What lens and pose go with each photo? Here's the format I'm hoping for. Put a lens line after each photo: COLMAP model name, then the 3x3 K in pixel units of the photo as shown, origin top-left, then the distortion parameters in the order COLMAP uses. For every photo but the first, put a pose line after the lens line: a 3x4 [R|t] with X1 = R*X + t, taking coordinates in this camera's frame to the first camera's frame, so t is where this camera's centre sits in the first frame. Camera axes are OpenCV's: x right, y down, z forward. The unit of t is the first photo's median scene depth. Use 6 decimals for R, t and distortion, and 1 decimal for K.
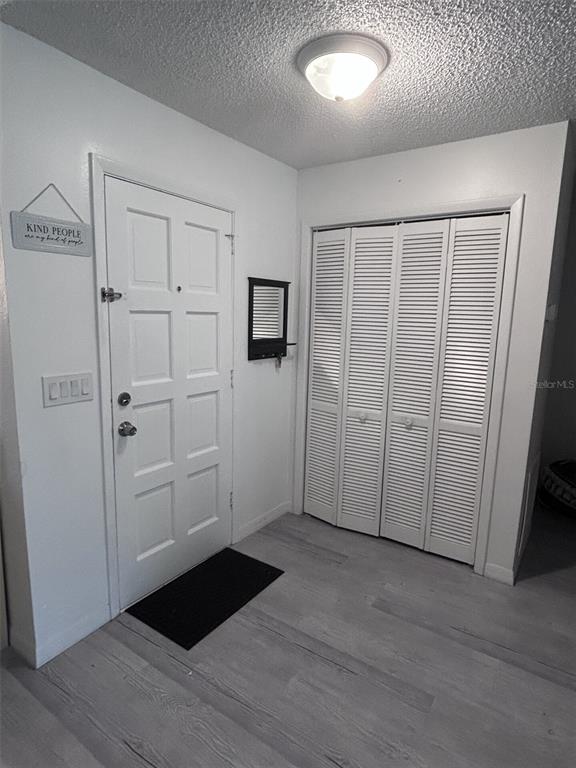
lens RADIAL K [[444.3, 0, 288.0], [0, 444.3, 384.0], [0, 0, 1]] dist [-0.002150, -0.001020]
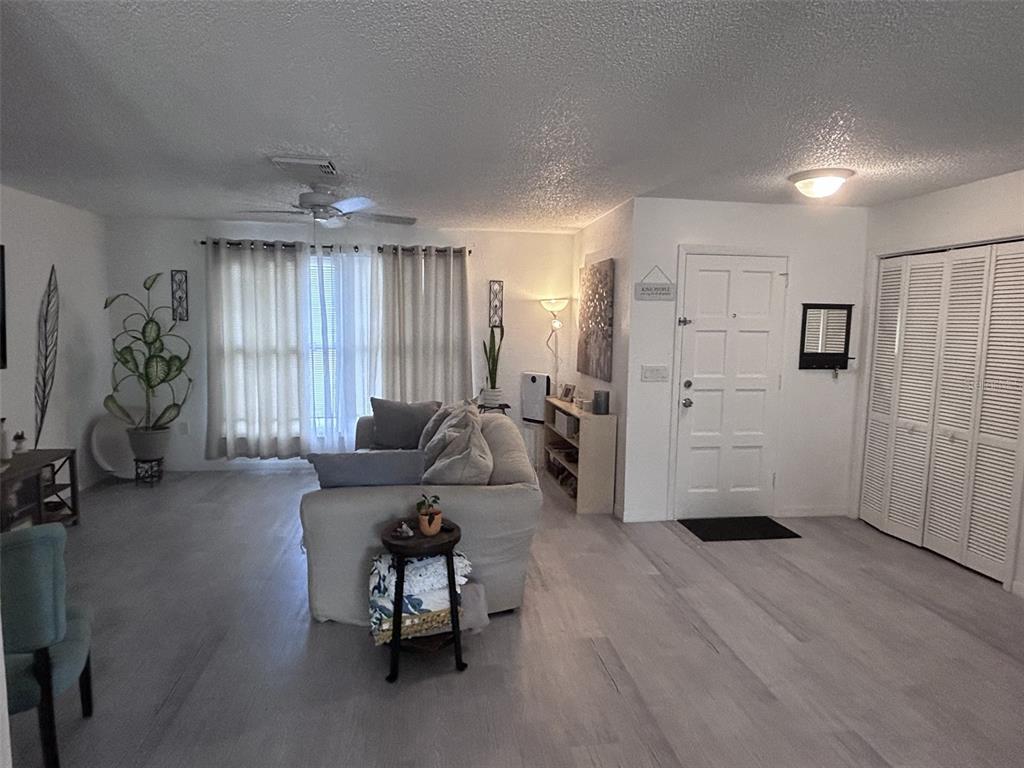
lens RADIAL K [[556.0, 0, 512.0], [0, 556.0, 384.0], [0, 0, 1]] dist [0.003140, 0.000892]
pose [[0.671800, 0.069081, -0.737504, 0.557858], [-0.113854, 0.993440, -0.010657, 0.102302], [0.731931, 0.091127, 0.675258, -0.677170]]
